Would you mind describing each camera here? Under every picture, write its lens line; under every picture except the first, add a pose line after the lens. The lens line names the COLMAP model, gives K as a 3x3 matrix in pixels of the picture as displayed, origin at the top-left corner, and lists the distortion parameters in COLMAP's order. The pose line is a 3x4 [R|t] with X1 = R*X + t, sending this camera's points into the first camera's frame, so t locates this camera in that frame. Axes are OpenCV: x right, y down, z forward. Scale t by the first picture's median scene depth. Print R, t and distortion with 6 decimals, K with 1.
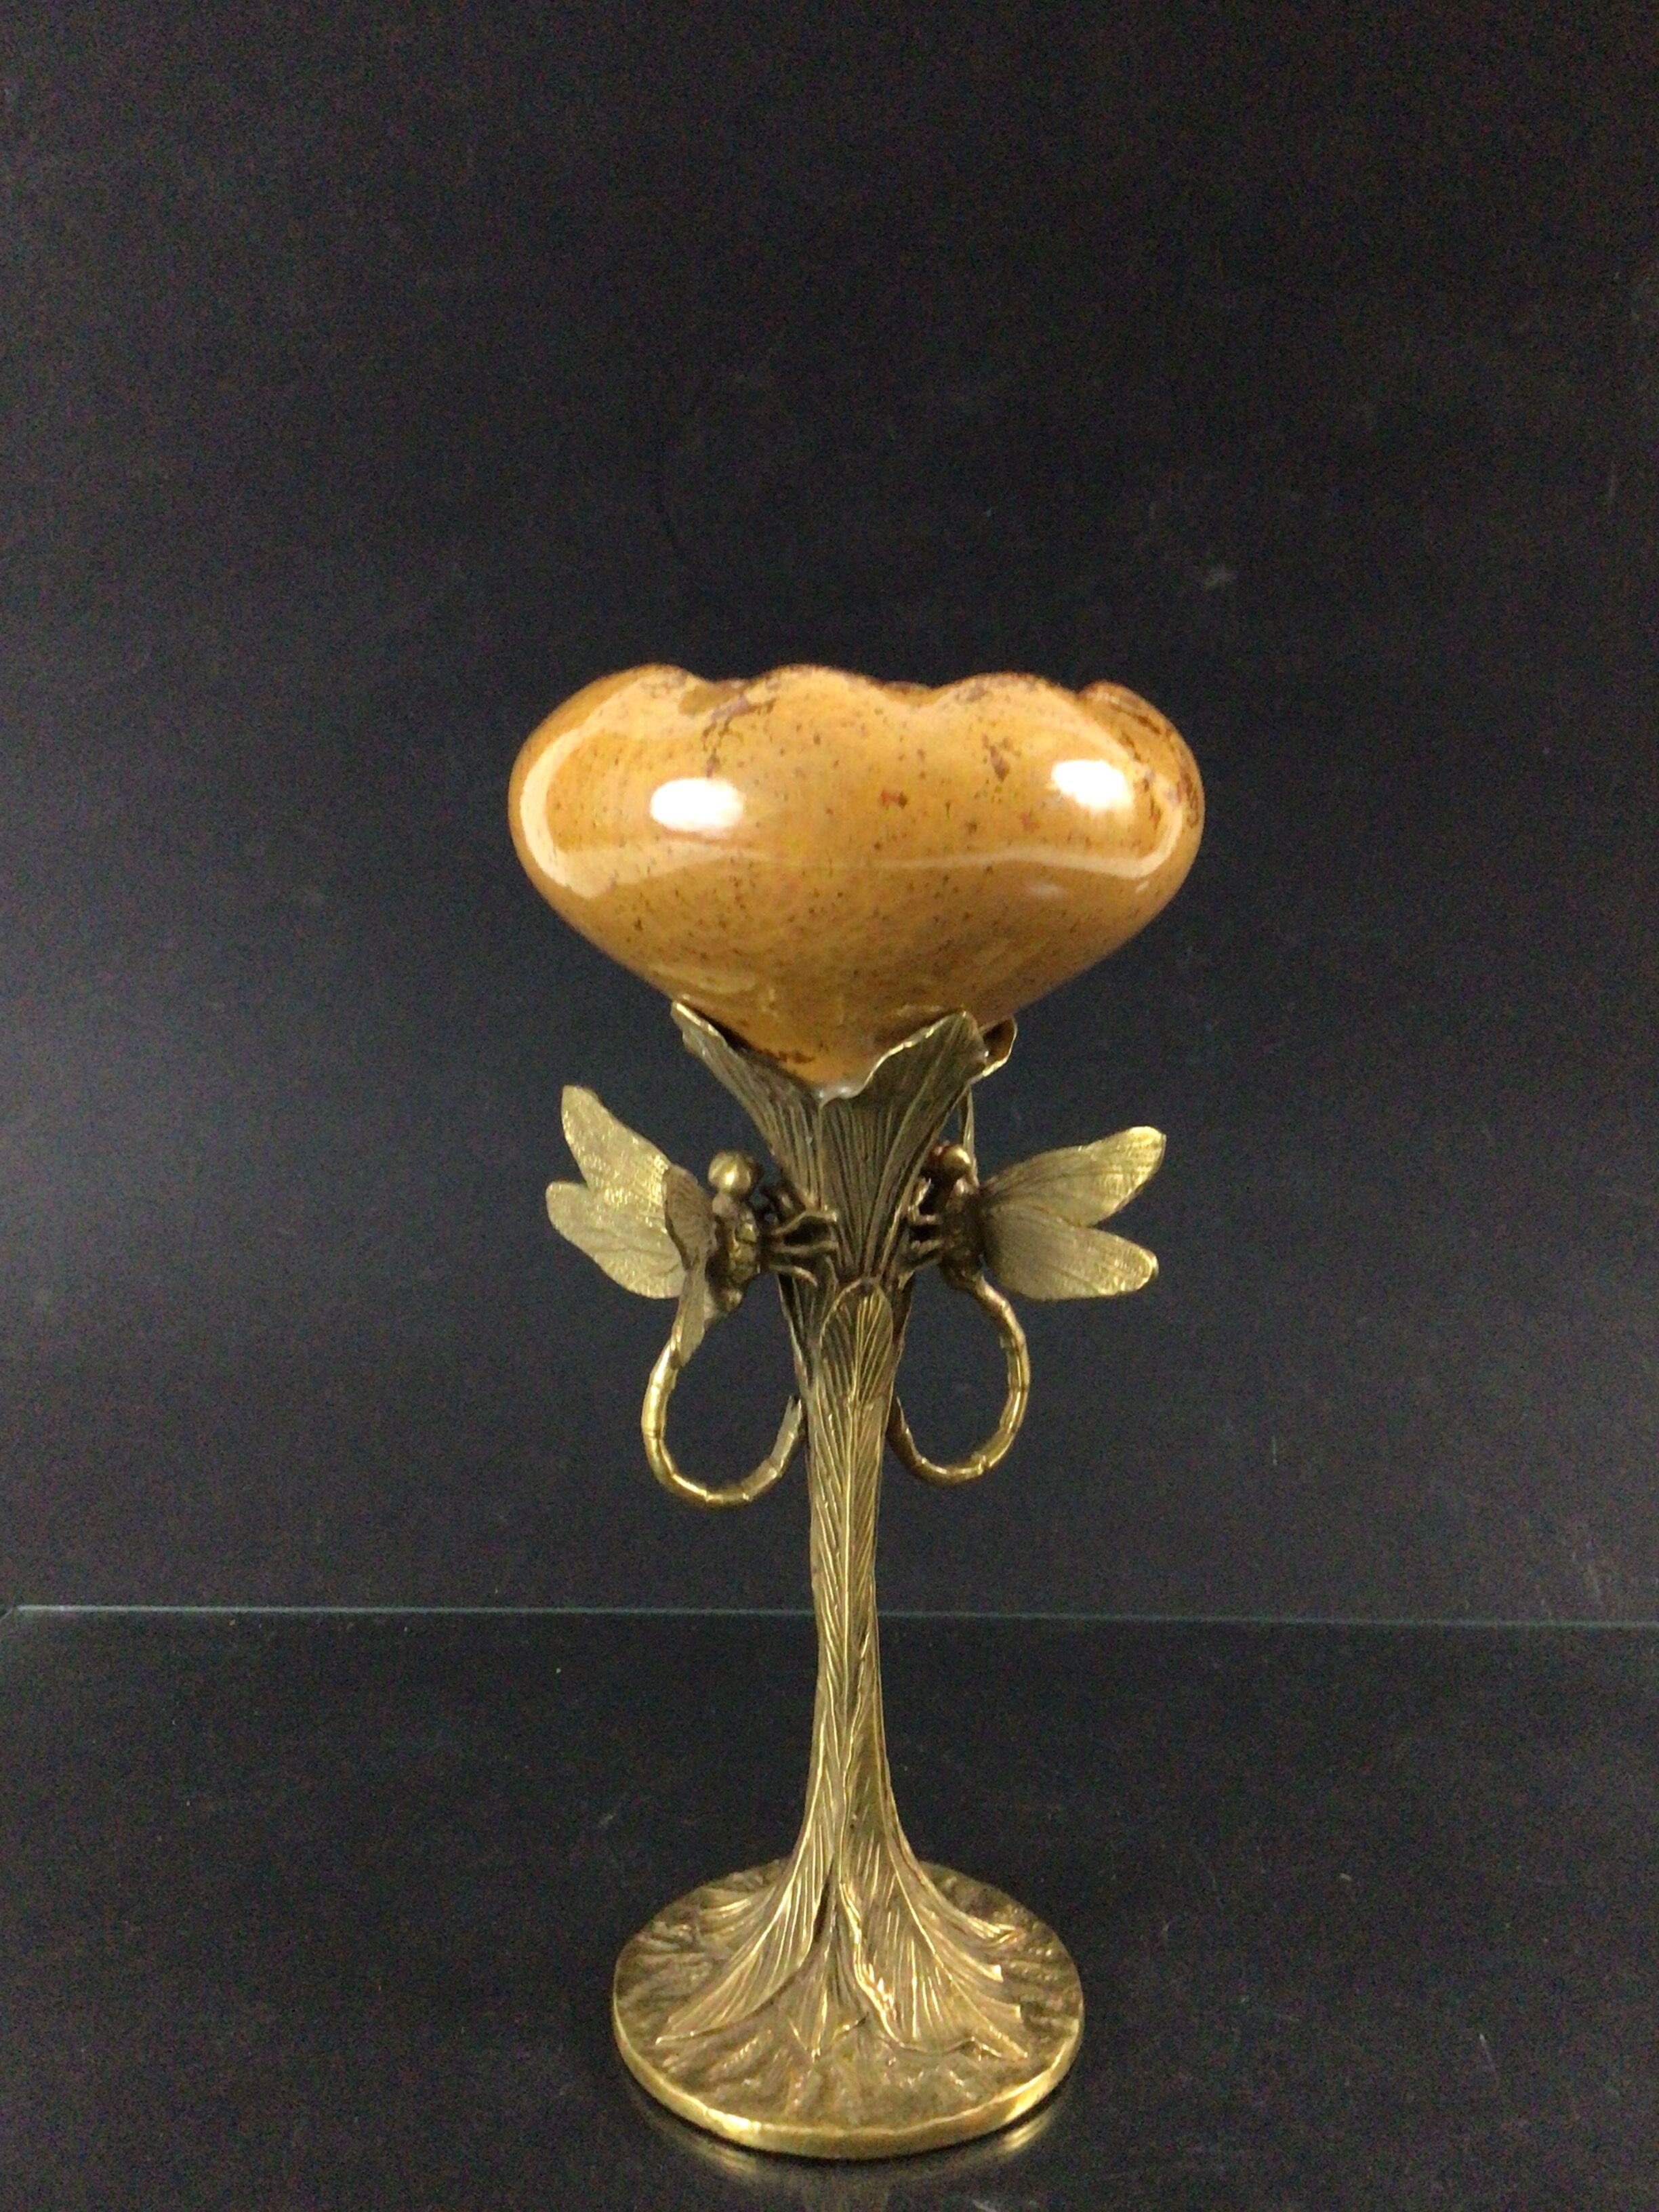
lens RADIAL K [[2037.6, 0, 829.5], [0, 2037.6, 1106.0], [0, 0, 1]] dist [0.133192, -0.287943]
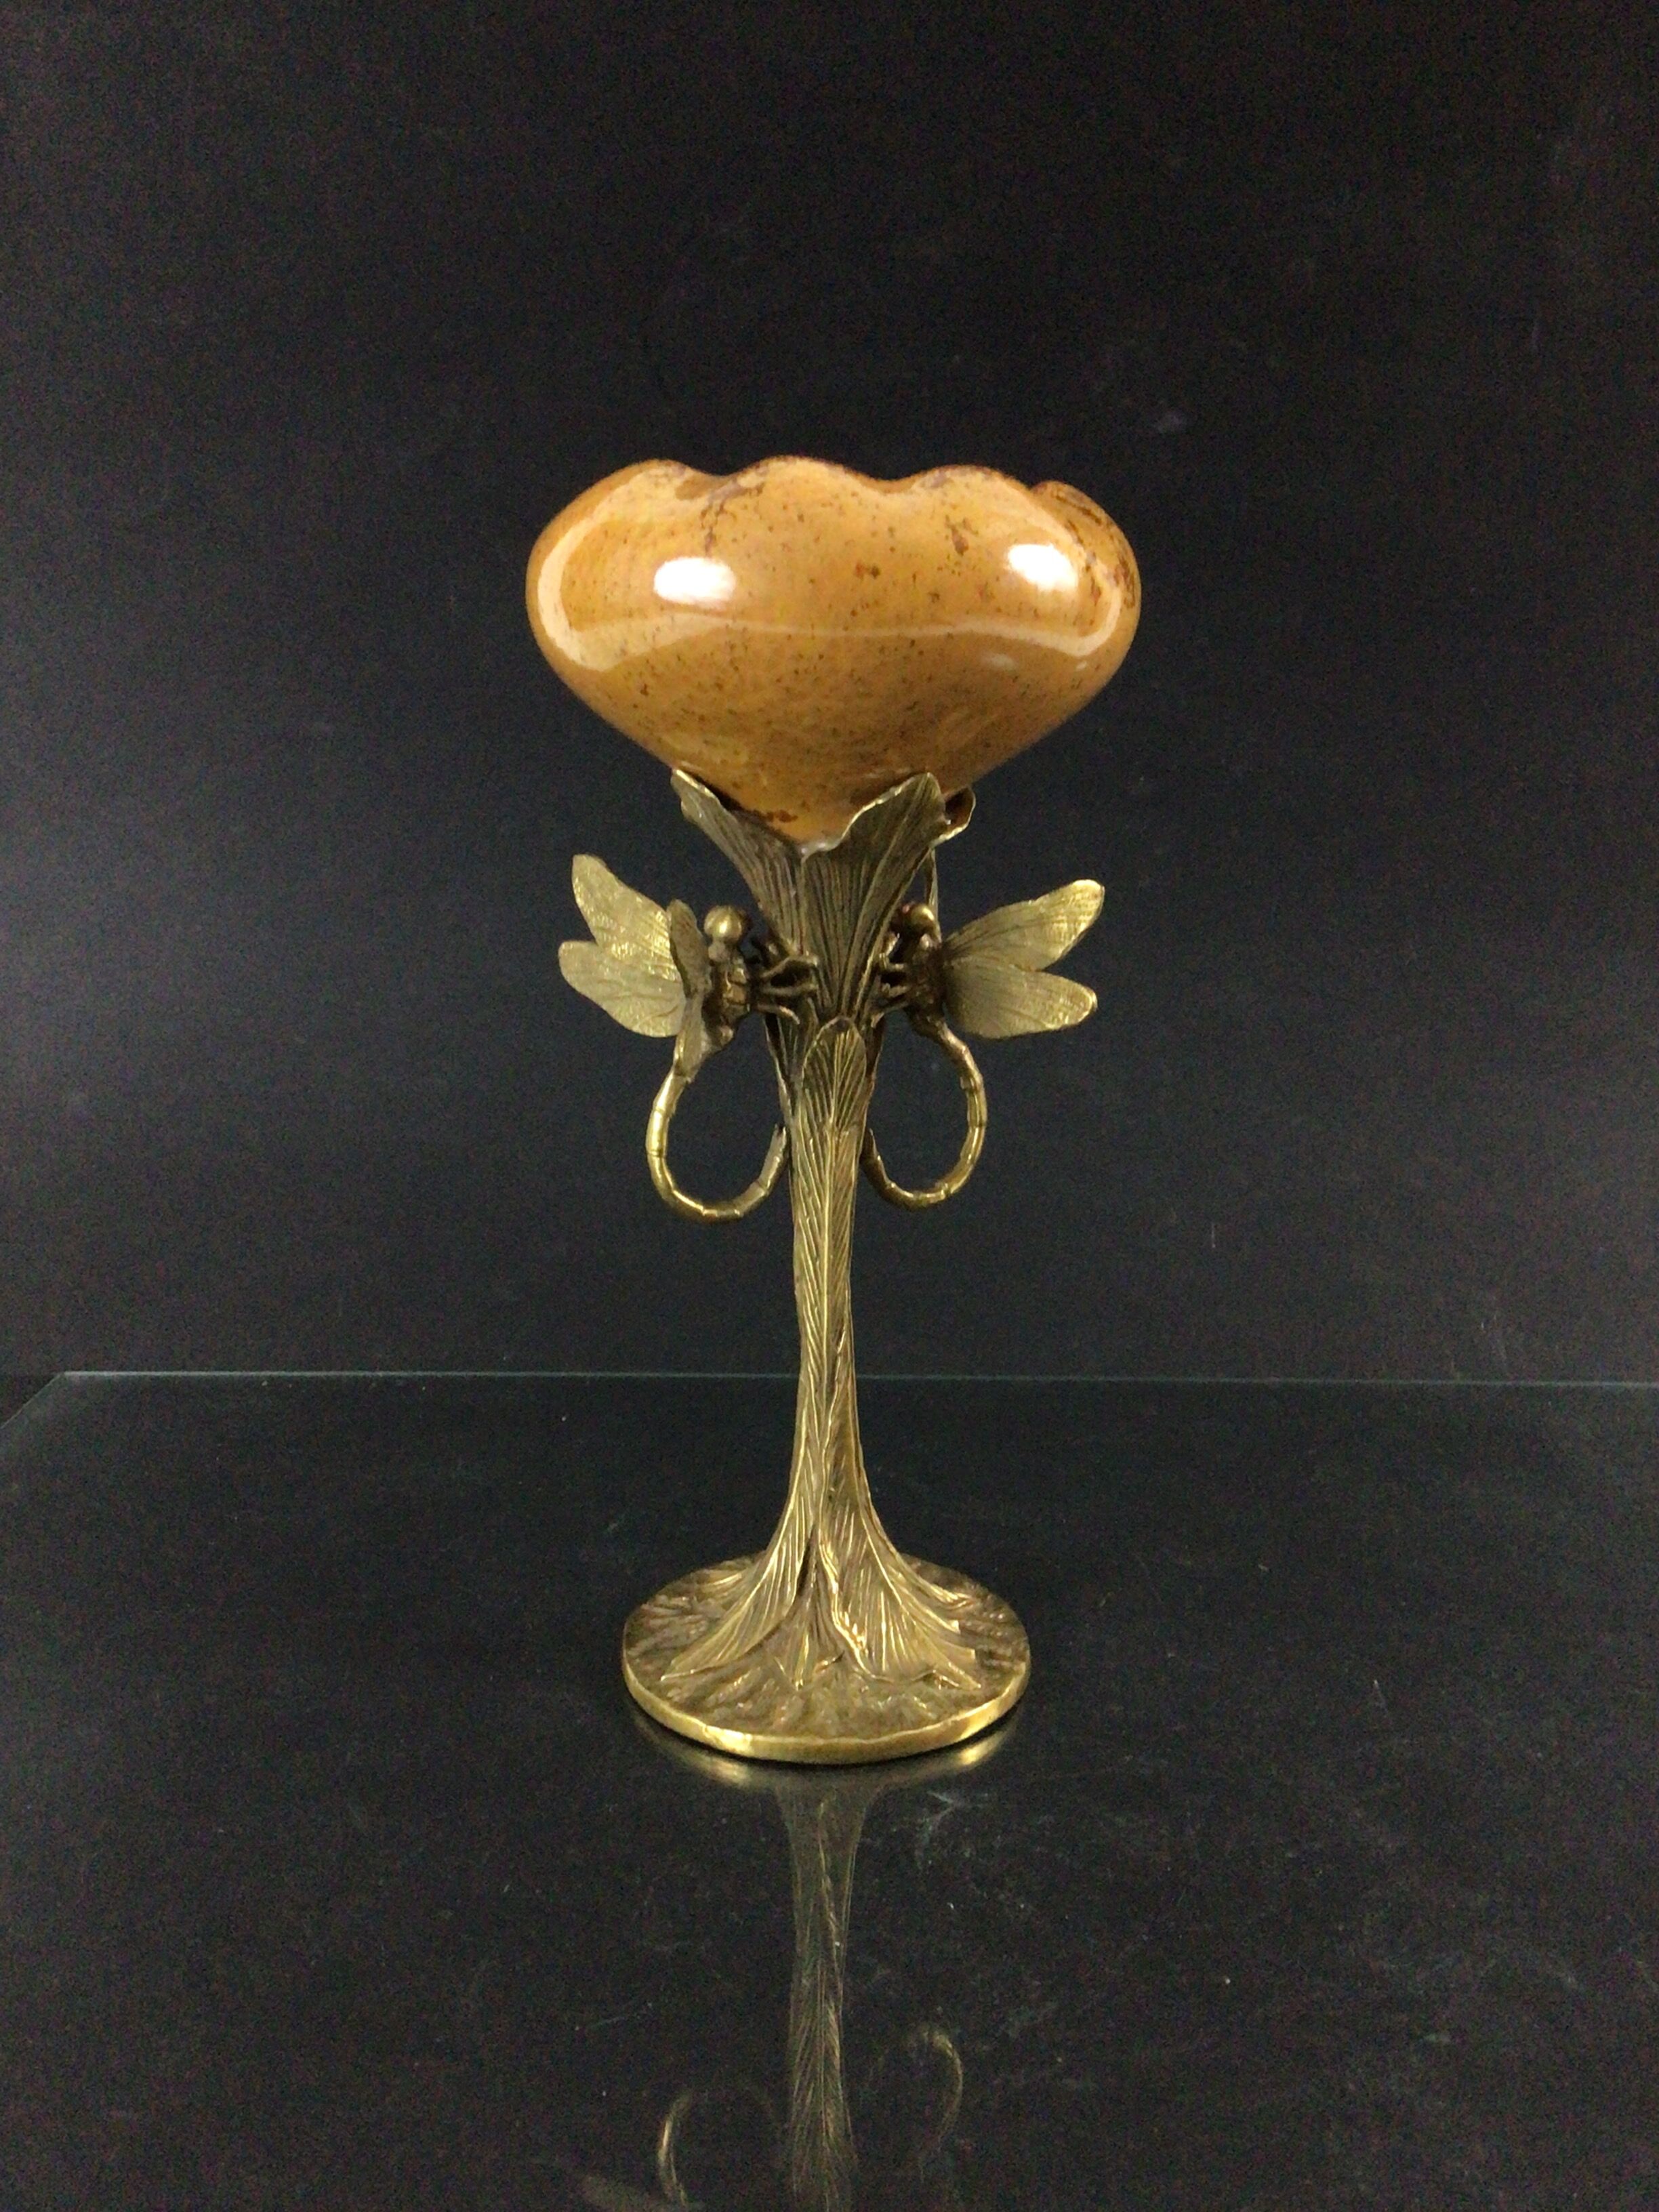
lens RADIAL K [[2037.6, 0, 829.5], [0, 2037.6, 1106.0], [0, 0, 1]] dist [0.133192, -0.287943]
pose [[0.999907, -0.000899, 0.013634, -0.005084], [0.000260, 0.998902, 0.046847, 0.081112], [-0.013661, -0.046839, 0.998809, -0.142903]]
